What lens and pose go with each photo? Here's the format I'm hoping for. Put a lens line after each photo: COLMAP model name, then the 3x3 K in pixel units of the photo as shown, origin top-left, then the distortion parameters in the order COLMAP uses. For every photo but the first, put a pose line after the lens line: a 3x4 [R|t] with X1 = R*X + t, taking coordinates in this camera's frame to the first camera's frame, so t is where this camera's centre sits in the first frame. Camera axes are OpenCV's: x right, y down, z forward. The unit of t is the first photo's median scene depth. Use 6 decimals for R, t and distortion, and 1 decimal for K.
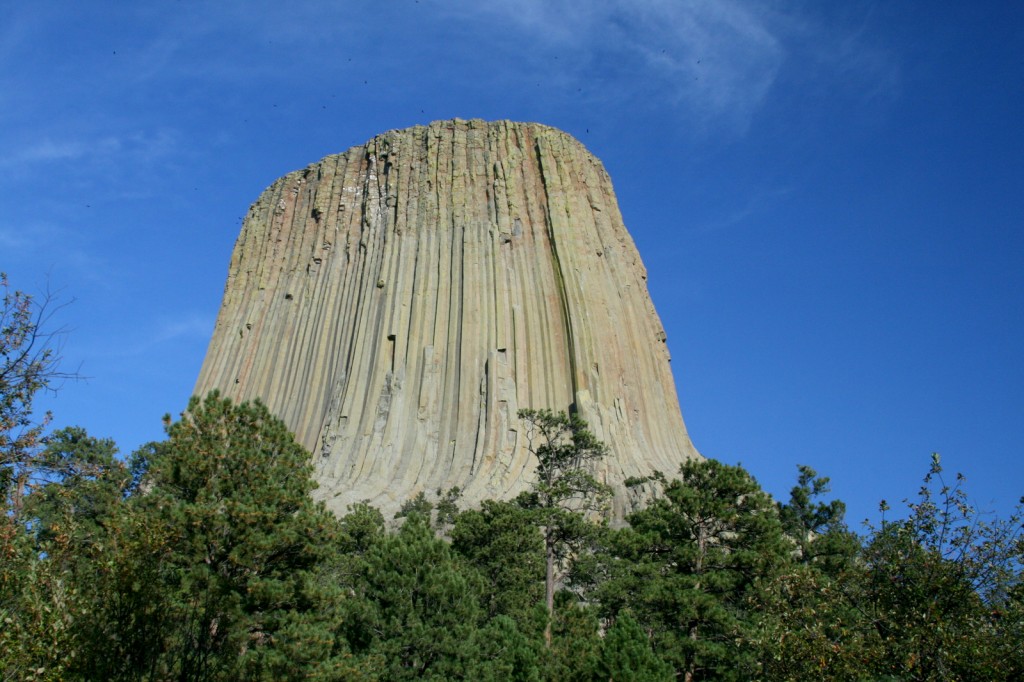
lens RADIAL K [[1349.4, 0, 495.9], [0, 1349.4, 339.6], [0, 0, 1]] dist [-0.147370, 0.126577]
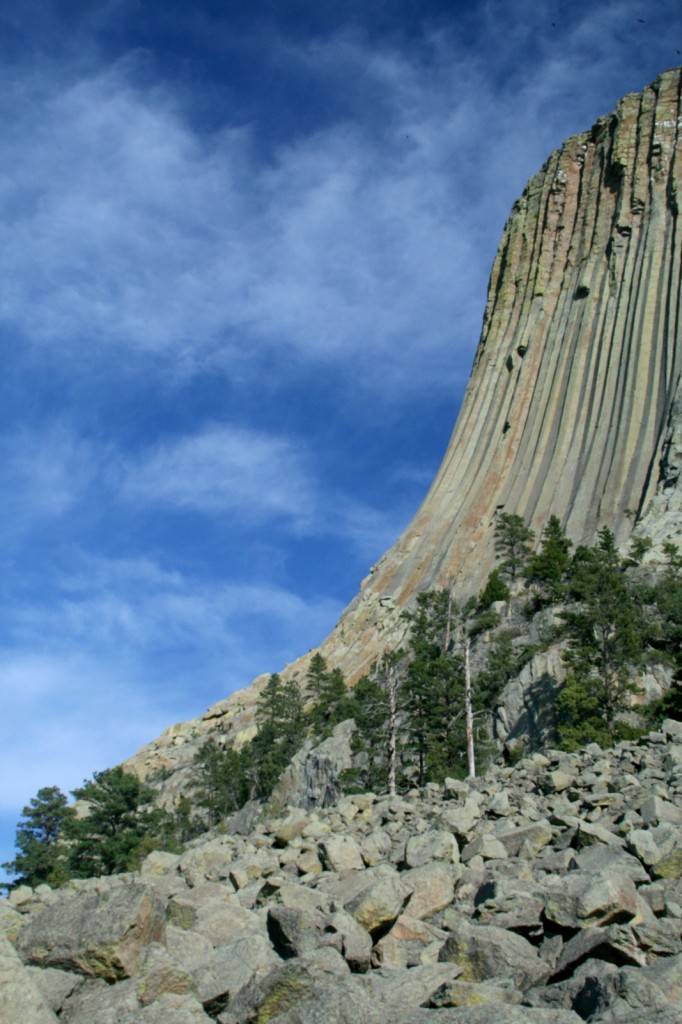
lens RADIAL K [[1349.4, 0, 341.0], [0, 1349.4, 512.0], [0, 0, 1]] dist [-0.147370, 0.126577]
pose [[0.941667, -0.085061, -0.325618, -0.071582], [0.050346, 0.992249, -0.113609, 0.137805], [0.332758, 0.090588, 0.938651, 0.423683]]
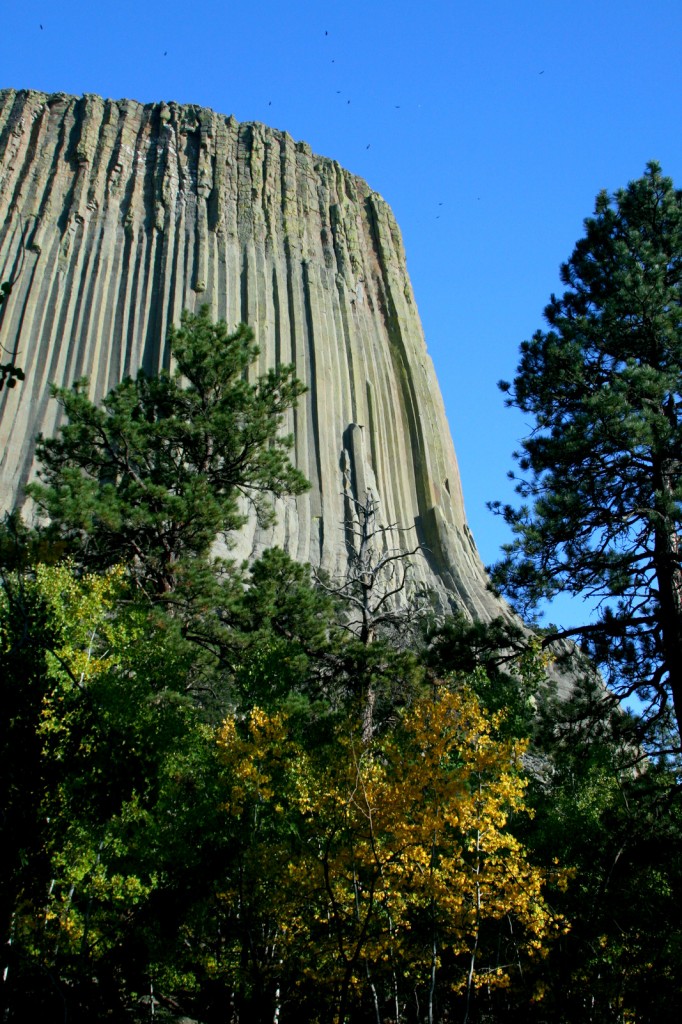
lens RADIAL K [[1340.7, 0, 343.2], [0, 1340.7, 526.0], [0, 0, 1]] dist [-0.137824, 0.003437]
pose [[0.745611, 0.293574, 0.598230, -0.440392], [-0.316390, 0.946049, -0.069925, 0.116325], [-0.586483, -0.137137, 0.798268, 0.311563]]
